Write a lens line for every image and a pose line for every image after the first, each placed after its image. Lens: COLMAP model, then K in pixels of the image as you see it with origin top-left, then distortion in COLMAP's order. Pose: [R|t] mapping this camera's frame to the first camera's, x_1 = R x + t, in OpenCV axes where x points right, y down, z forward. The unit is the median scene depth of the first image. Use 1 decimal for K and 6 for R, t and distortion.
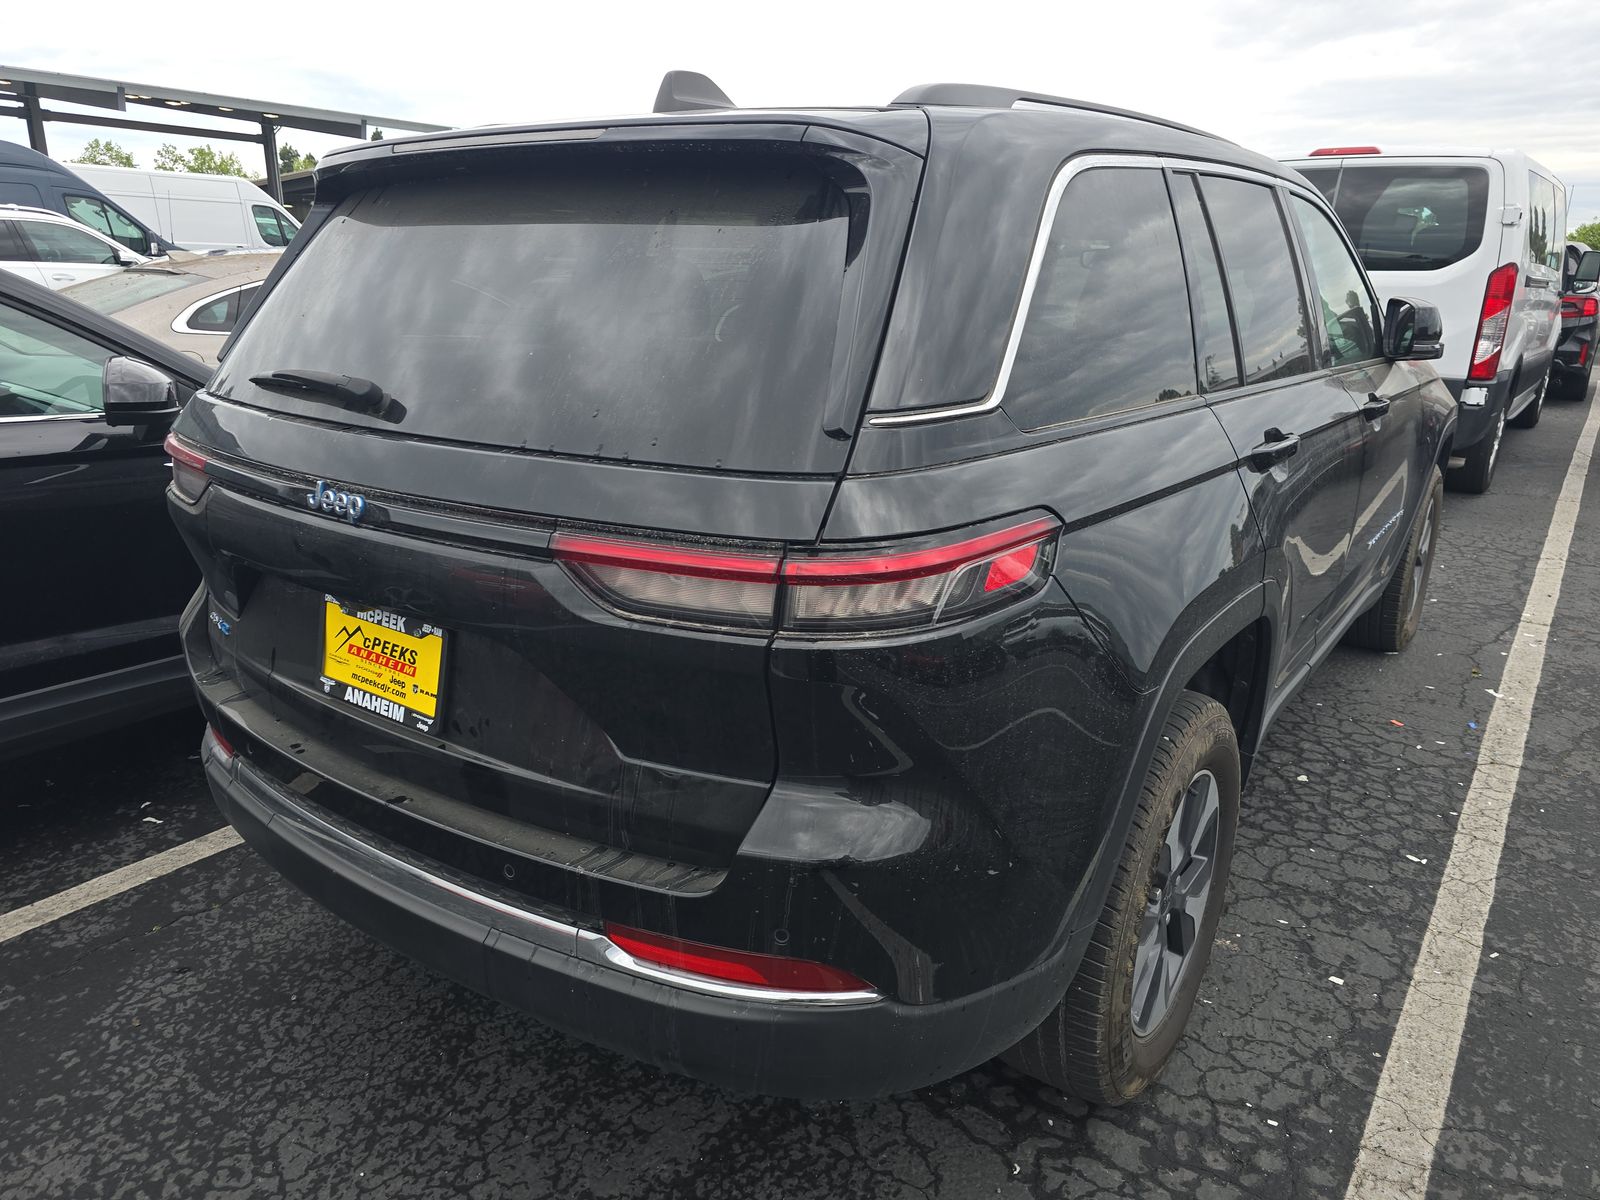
lens RADIAL K [[1086.9, 0, 798.8], [0, 1086.9, 601.9], [0, 0, 1]] dist [0.041076, -0.029857]
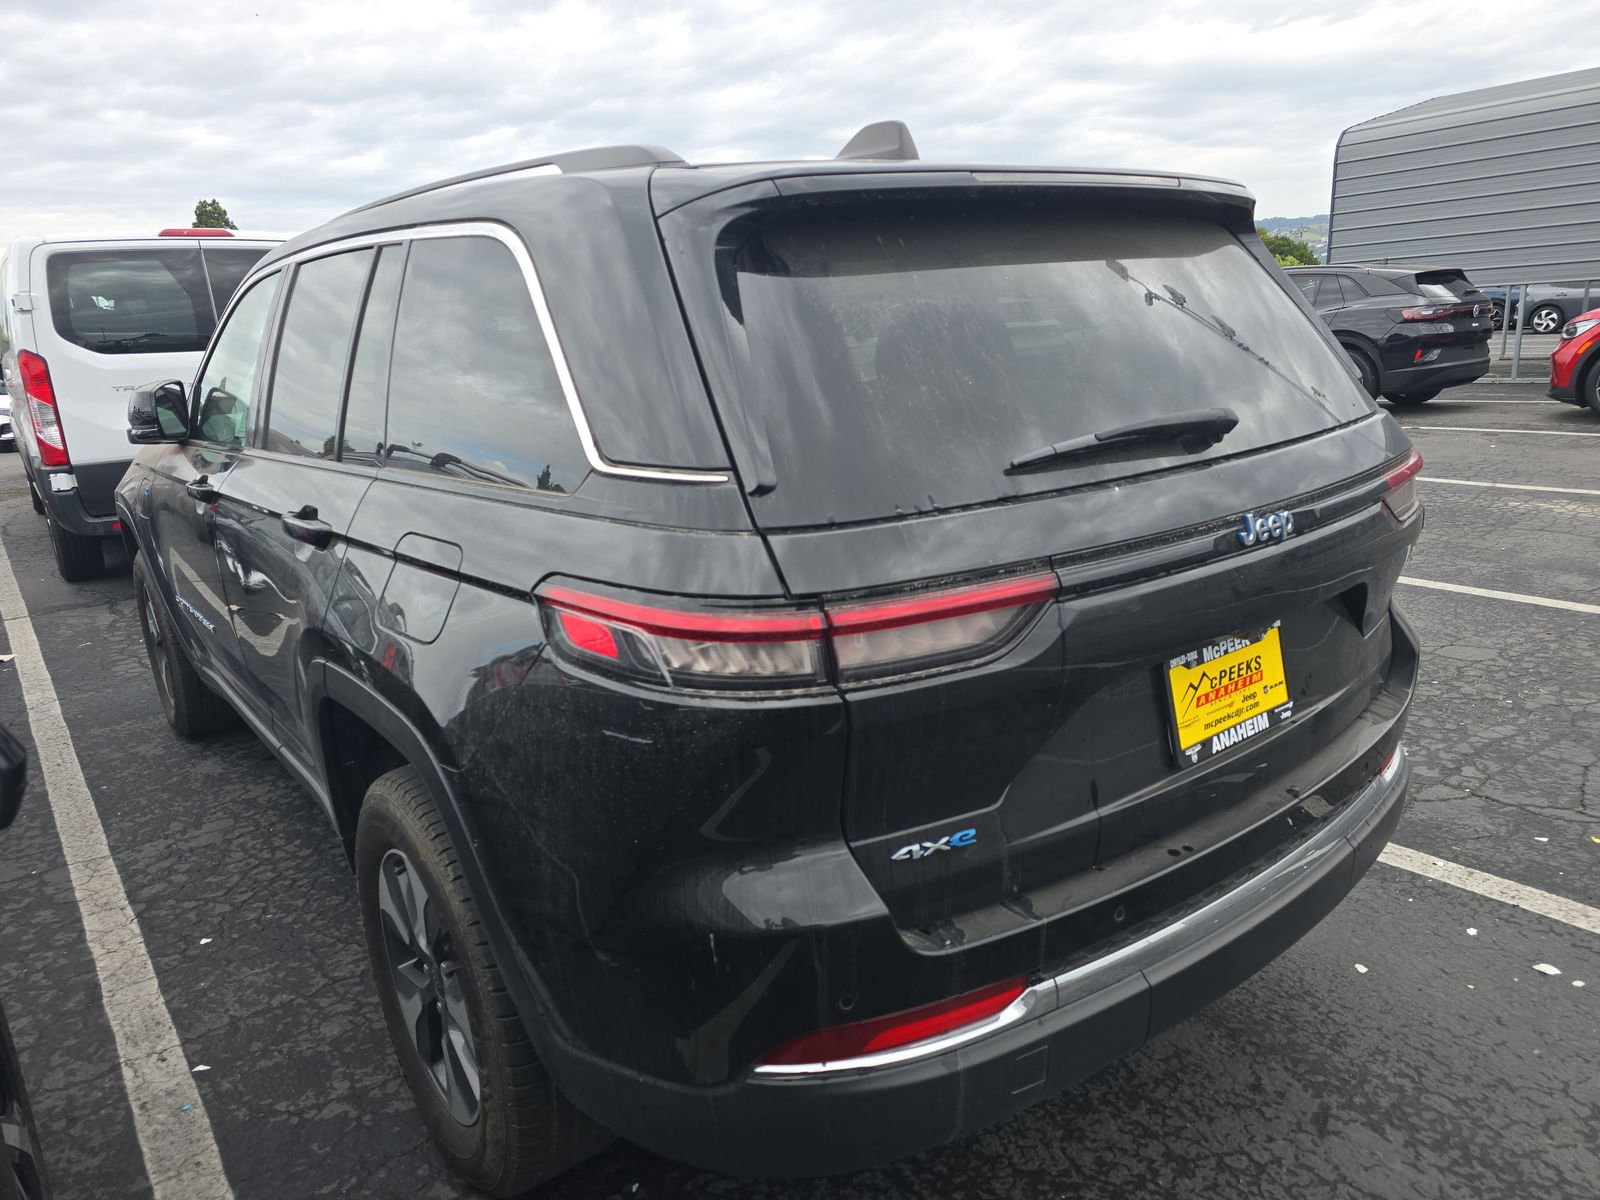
lens RADIAL K [[1086.9, 0, 799.9], [0, 1086.9, 599.0], [0, 0, 1]] dist [0.041076, -0.029857]
pose [[0.286317, -0.271076, 0.918989, -1.415896], [0.342270, 0.924794, 0.166152, -0.327834], [-0.894916, 0.266970, 0.357565, 0.996493]]
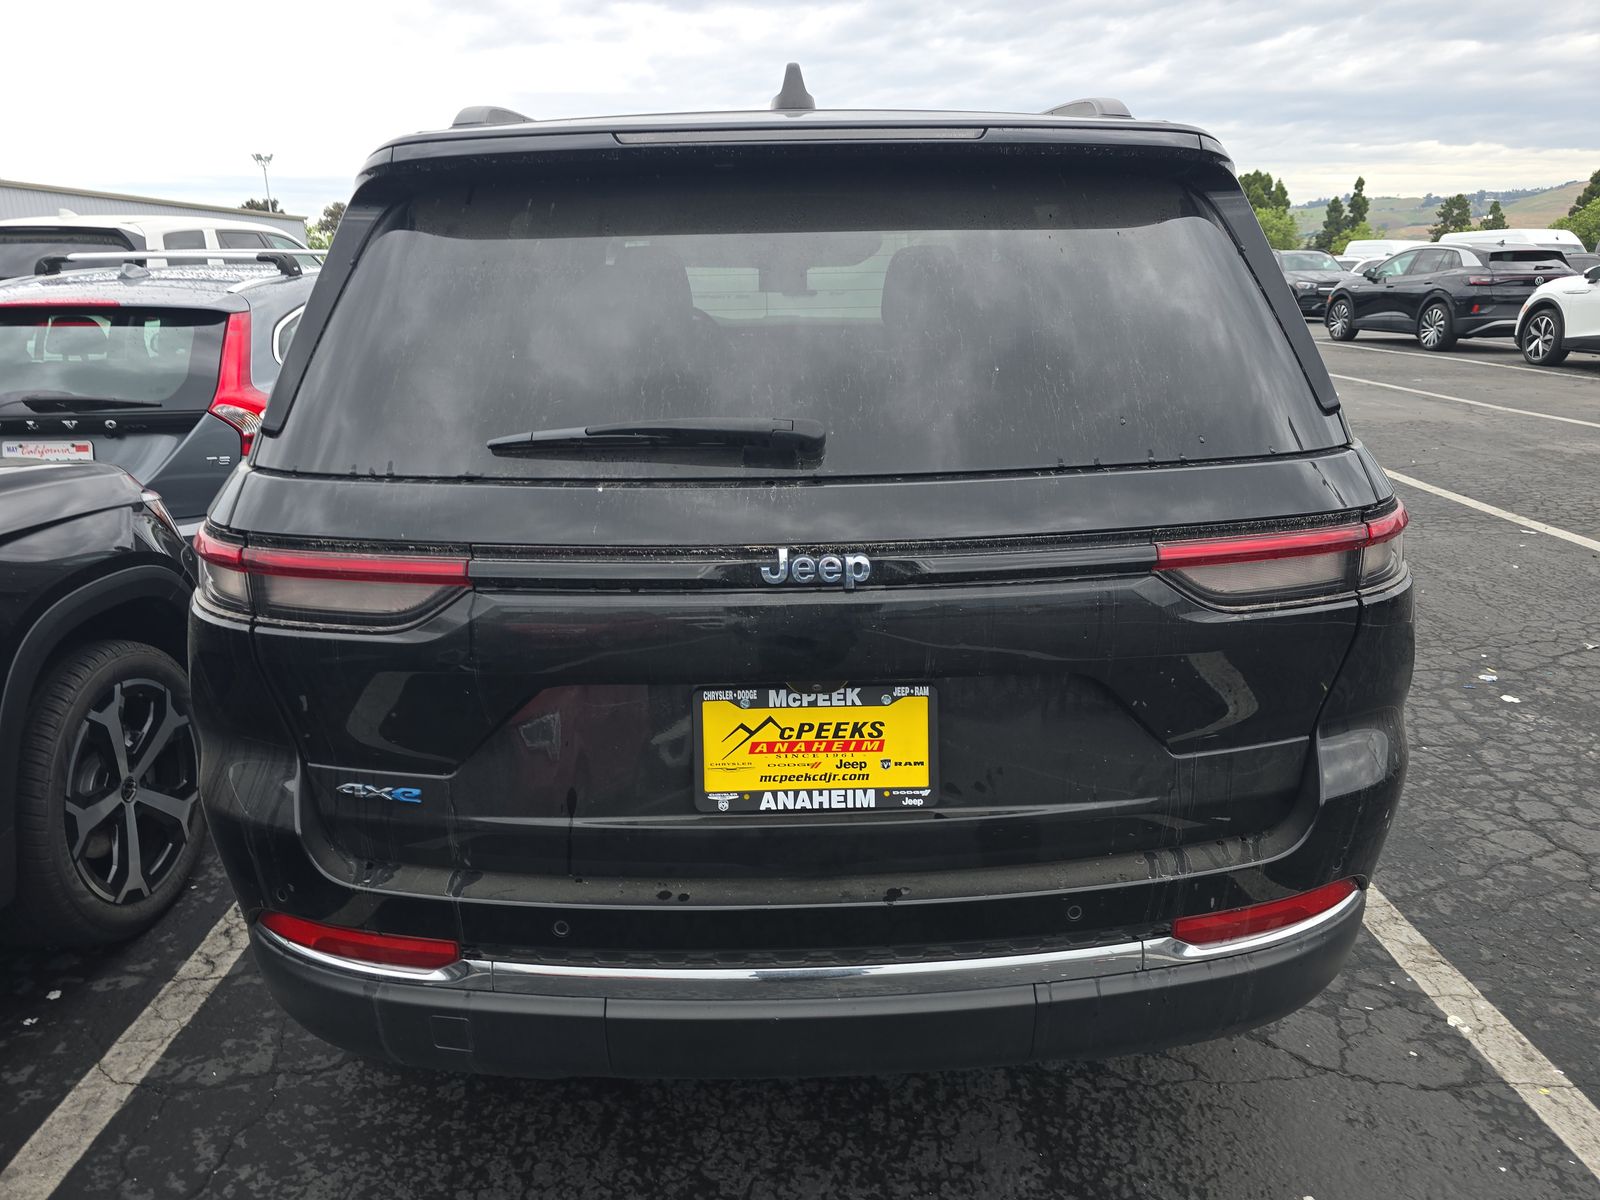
lens RADIAL K [[1086.9, 0, 799.1], [0, 1086.9, 597.2], [0, 0, 1]] dist [0.041076, -0.029857]
pose [[0.795320, -0.201138, 0.571847, -0.872079], [0.201855, 0.977384, 0.063041, -0.118981], [-0.571595, 0.065292, 0.817934, 0.318491]]
